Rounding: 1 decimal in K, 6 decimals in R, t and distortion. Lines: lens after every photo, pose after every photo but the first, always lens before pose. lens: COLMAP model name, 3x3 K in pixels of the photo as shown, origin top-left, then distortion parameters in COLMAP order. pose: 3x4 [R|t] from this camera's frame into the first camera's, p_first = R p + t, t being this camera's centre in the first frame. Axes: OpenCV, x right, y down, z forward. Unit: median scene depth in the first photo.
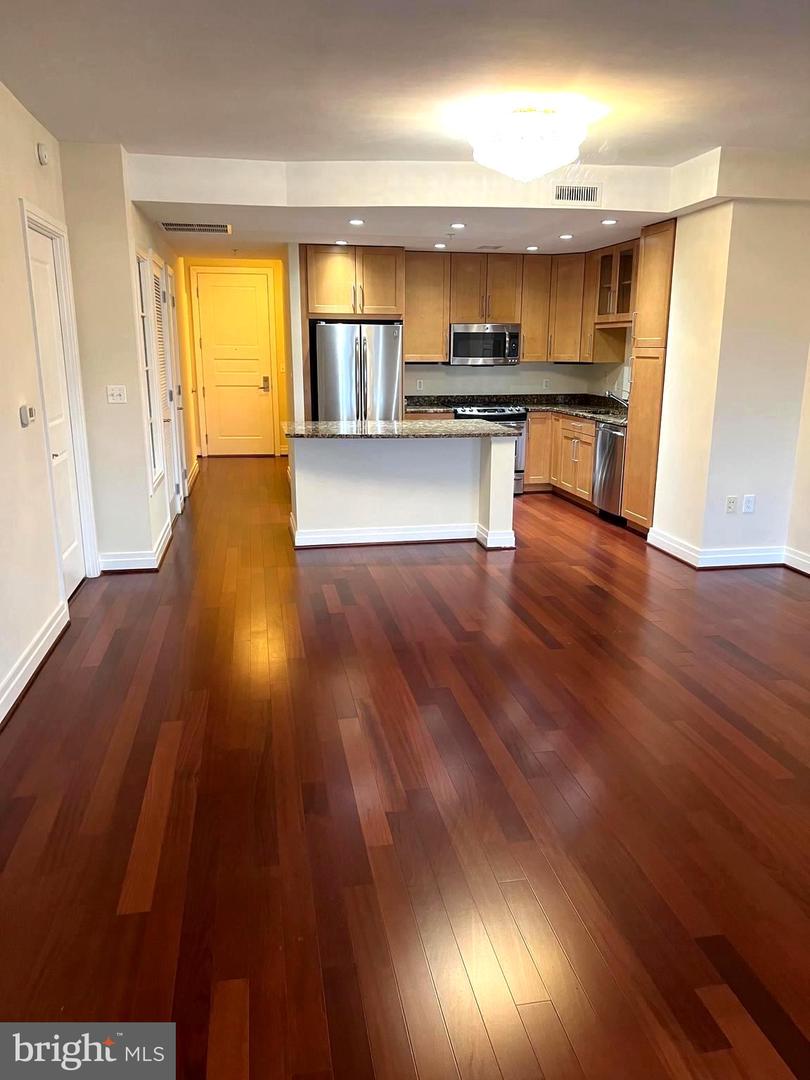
lens RADIAL K [[811.2, 0, 394.4], [0, 811.2, 550.5], [0, 0, 1]] dist [0.040722, 0.003998]
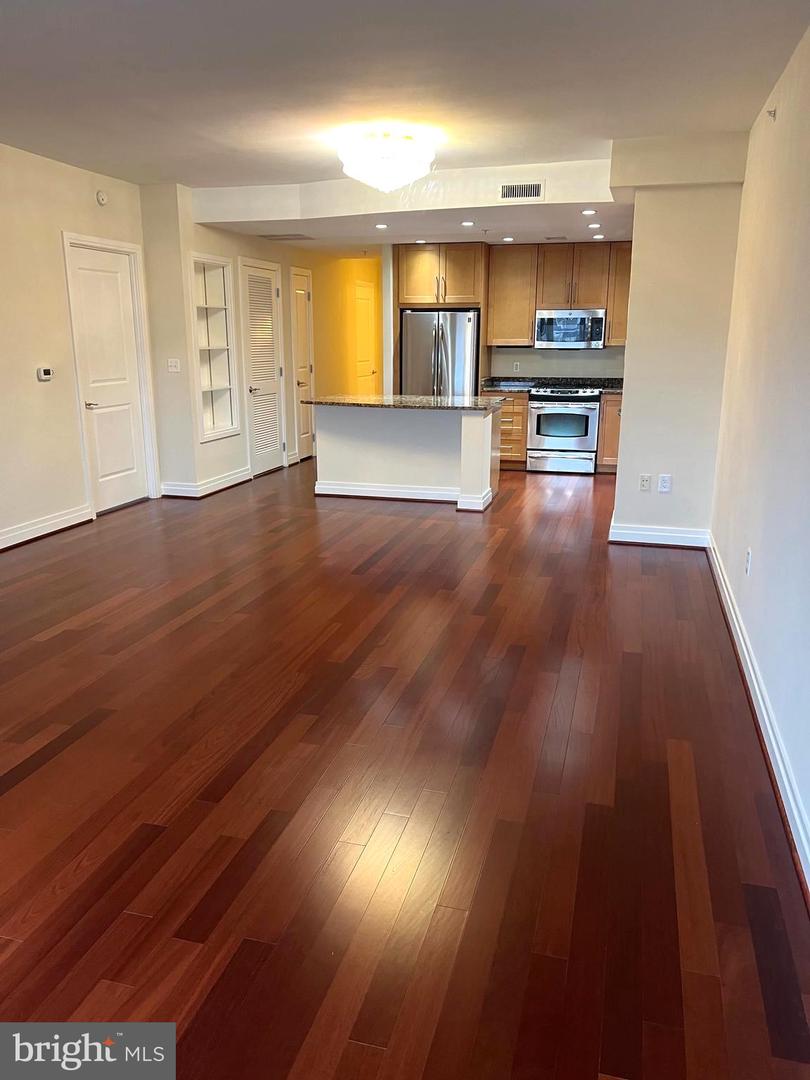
lens RADIAL K [[813.4, 0, 405.0], [0, 813.4, 540.0], [0, 0, 1]] dist [0.048744, -0.001944]
pose [[0.893621, 0.107049, -0.435869, 0.449466], [-0.108041, 0.993890, 0.022591, 0.018560], [0.435624, 0.026904, 0.899726, -0.040503]]
